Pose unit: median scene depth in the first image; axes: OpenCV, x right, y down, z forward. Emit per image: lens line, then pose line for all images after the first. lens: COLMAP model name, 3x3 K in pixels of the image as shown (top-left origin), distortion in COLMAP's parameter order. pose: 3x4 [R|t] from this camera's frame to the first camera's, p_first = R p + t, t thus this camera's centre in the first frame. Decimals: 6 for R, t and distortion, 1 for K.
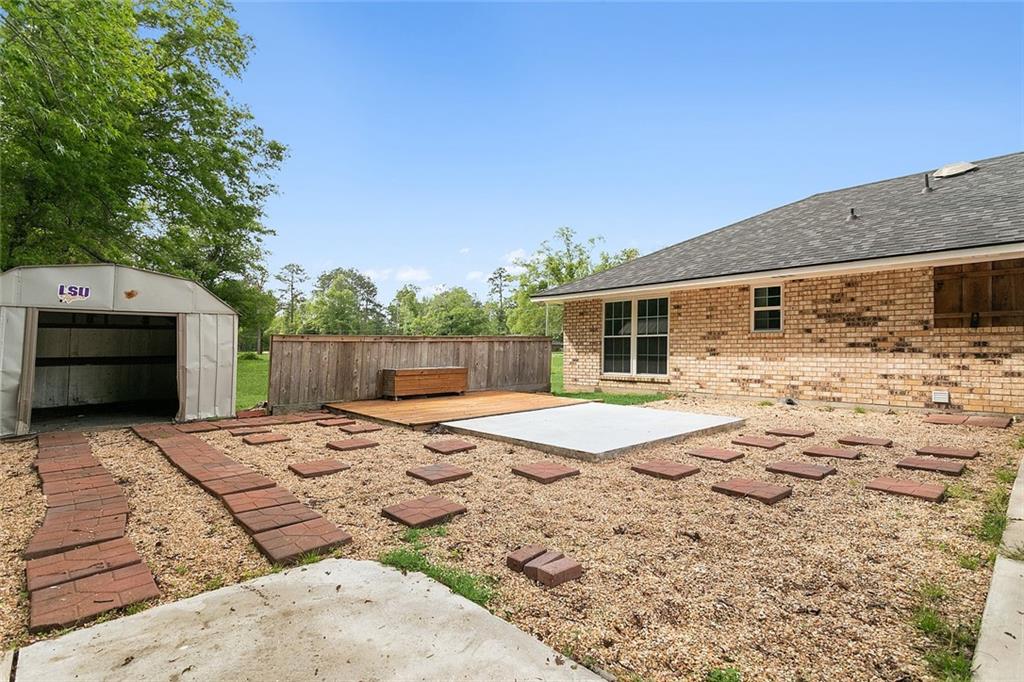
lens RADIAL K [[491.5, 0, 509.8], [0, 491.5, 327.4], [0, 0, 1]] dist [0.010080, 0.000509]
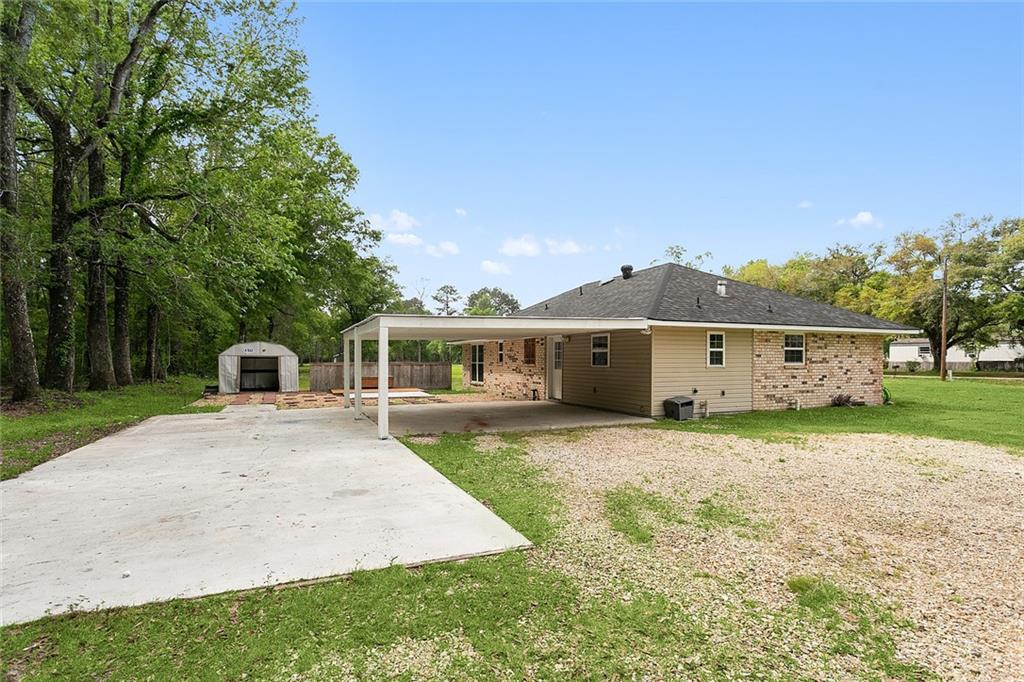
lens RADIAL K [[500.8, 0, 512.9], [0, 500.8, 367.6], [0, 0, 1]] dist [0.000539, 0.000072]
pose [[0.952519, 0.013139, -0.304196, 1.136723], [0.003462, 0.998537, 0.053970, -0.083837], [0.304460, -0.052461, 0.951080, -1.029944]]
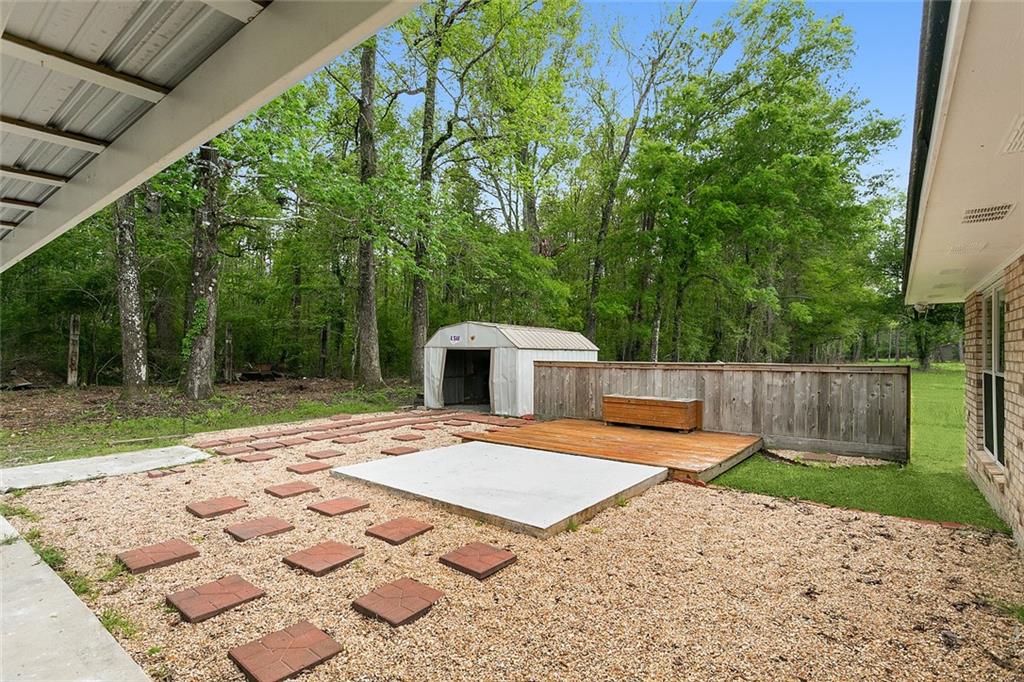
lens RADIAL K [[495.8, 0, 512.0], [0, 495.8, 341.0], [0, 0, 1]] dist [0.000122, 0.000044]
pose [[0.179631, -0.015124, -0.983618, 0.679176], [0.031629, 0.999454, -0.009591, -0.023030], [0.983225, -0.029388, 0.180011, 0.548430]]
